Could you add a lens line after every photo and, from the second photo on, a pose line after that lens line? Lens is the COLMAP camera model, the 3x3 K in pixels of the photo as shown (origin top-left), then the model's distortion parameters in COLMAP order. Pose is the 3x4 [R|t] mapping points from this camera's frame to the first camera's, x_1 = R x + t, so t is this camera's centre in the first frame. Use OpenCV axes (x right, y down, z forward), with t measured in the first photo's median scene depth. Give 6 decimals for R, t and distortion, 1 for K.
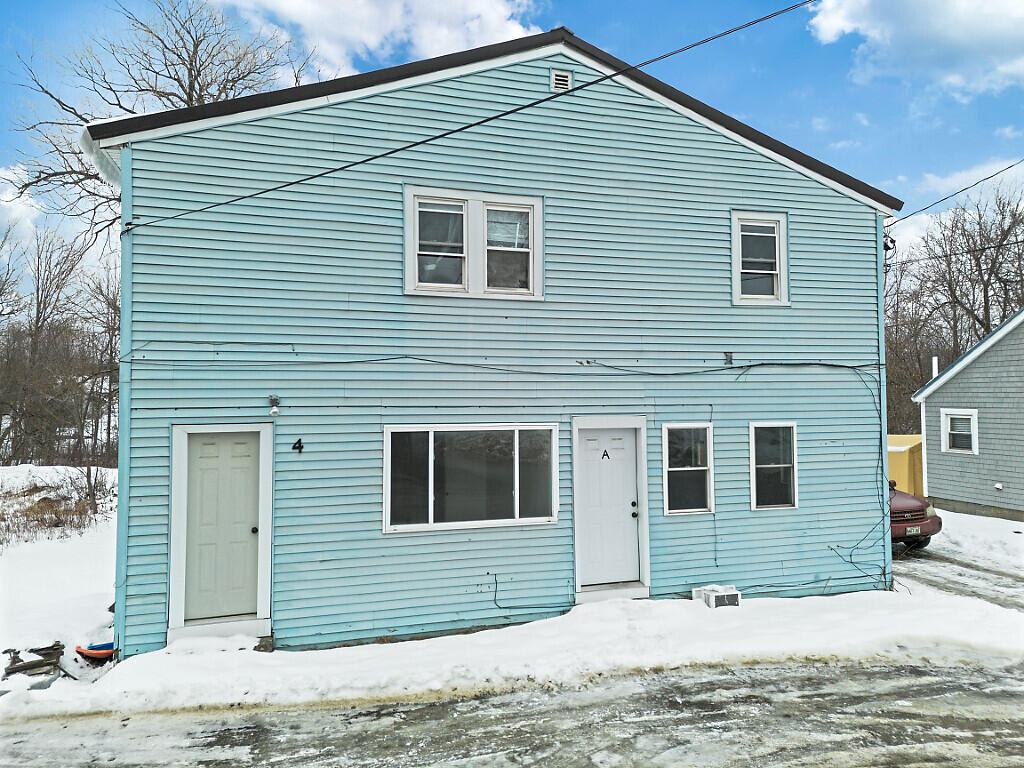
lens RADIAL K [[709.3, 0, 512.0], [0, 709.3, 384.0], [0, 0, 1]] dist [0.075564, -0.051231]
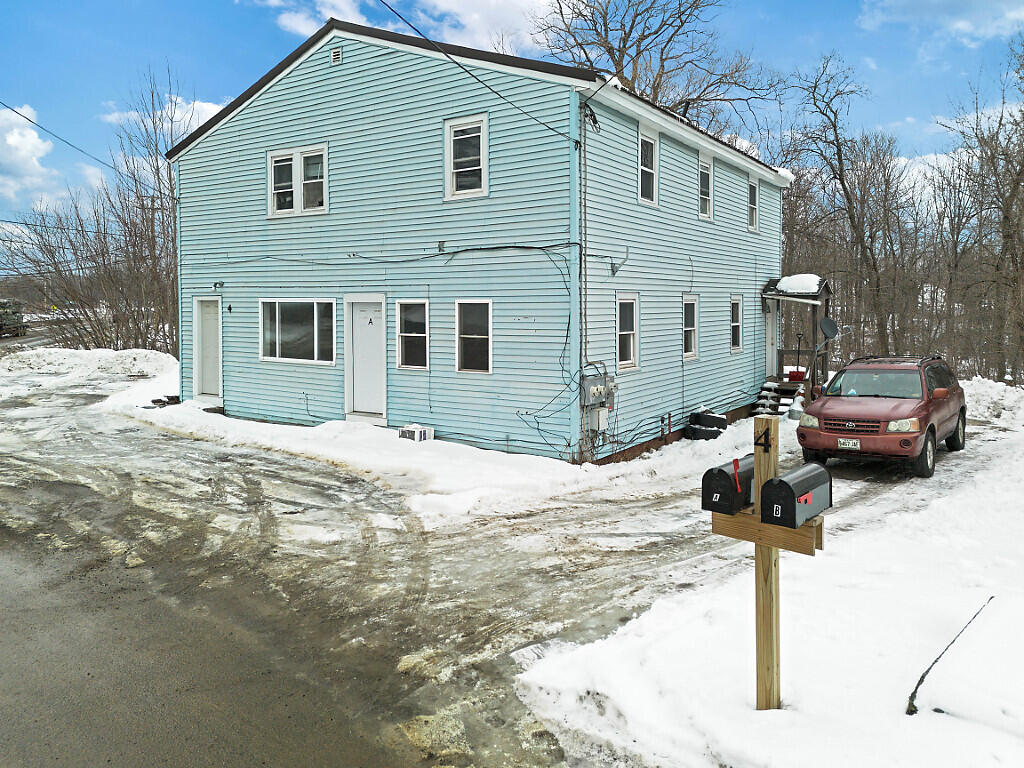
lens RADIAL K [[740.8, 0, 511.7], [0, 740.8, 340.7], [0, 0, 1]] dist [0.082458, -0.183427]
pose [[0.635054, 0.045093, -0.771150, 1.560990], [0.015363, 0.997360, 0.070973, 0.041748], [0.772315, -0.056919, 0.632685, 0.325918]]
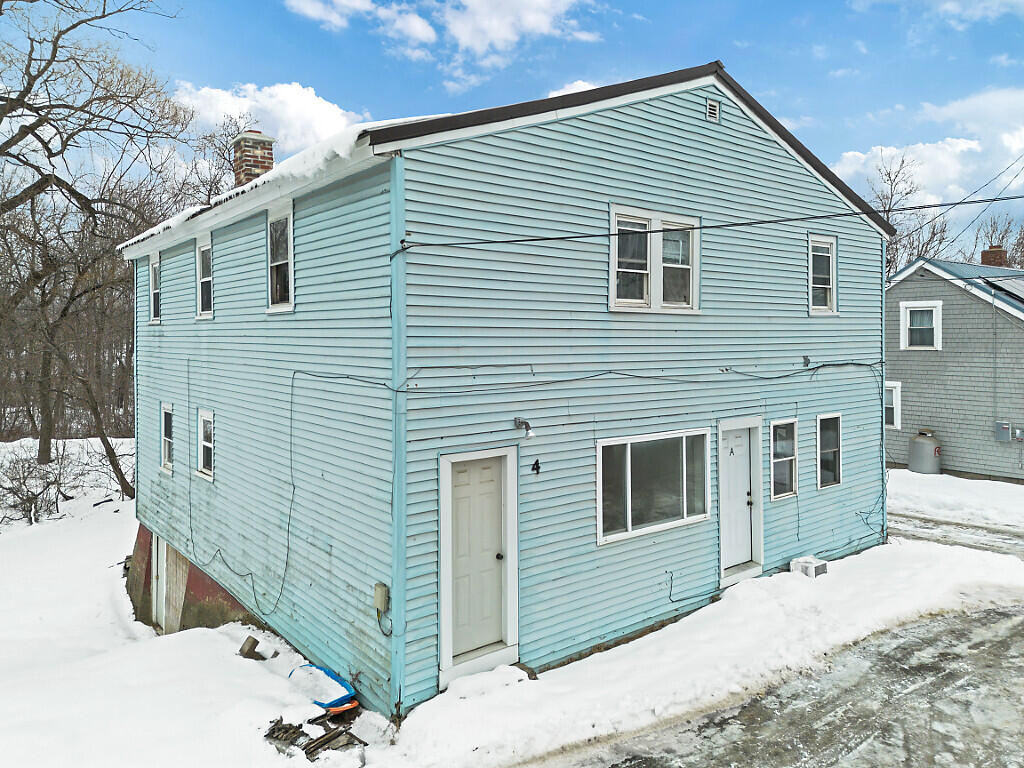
lens RADIAL K [[725.8, 0, 512.6], [0, 725.8, 350.2], [0, 0, 1]] dist [0.081837, -0.060124]
pose [[0.929378, -0.004009, 0.369108, -0.667300], [-0.009361, 0.999363, 0.034425, -0.104318], [-0.369011, -0.035449, 0.928749, 0.077248]]
